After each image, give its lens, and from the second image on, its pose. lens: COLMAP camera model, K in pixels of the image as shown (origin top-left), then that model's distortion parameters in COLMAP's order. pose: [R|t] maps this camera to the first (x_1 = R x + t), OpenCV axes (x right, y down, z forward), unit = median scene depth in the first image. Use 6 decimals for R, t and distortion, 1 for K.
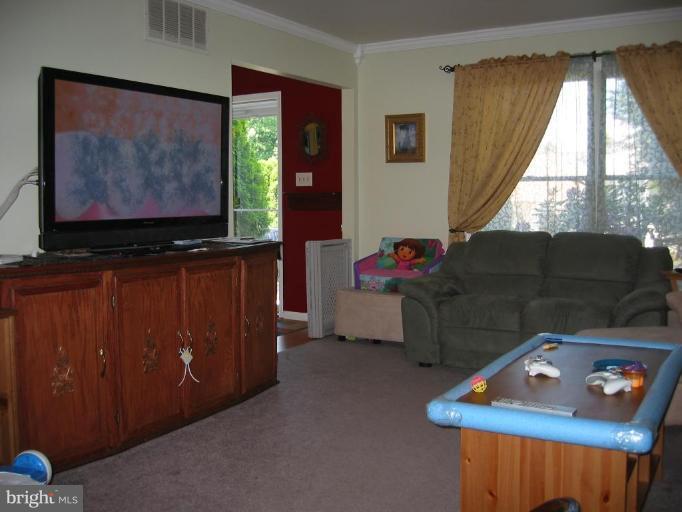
lens RADIAL K [[727.9, 0, 341.0], [0, 727.9, 256.0], [0, 0, 1]] dist [-0.003416, 0.004822]
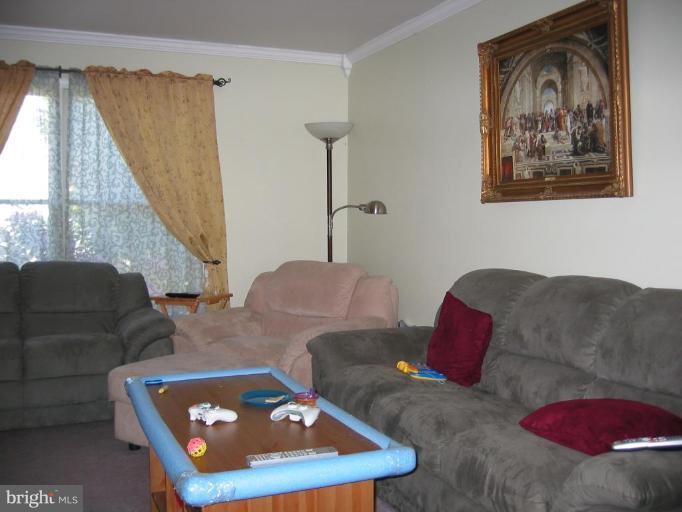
lens RADIAL K [[724.6, 0, 341.0], [0, 724.6, 256.0], [0, 0, 1]] dist [-0.082893, 0.006643]
pose [[0.605848, -0.034483, 0.794832, -0.165127], [0.063152, 0.997992, -0.004840, -0.012467], [-0.793070, 0.053127, 0.606810, 0.175585]]
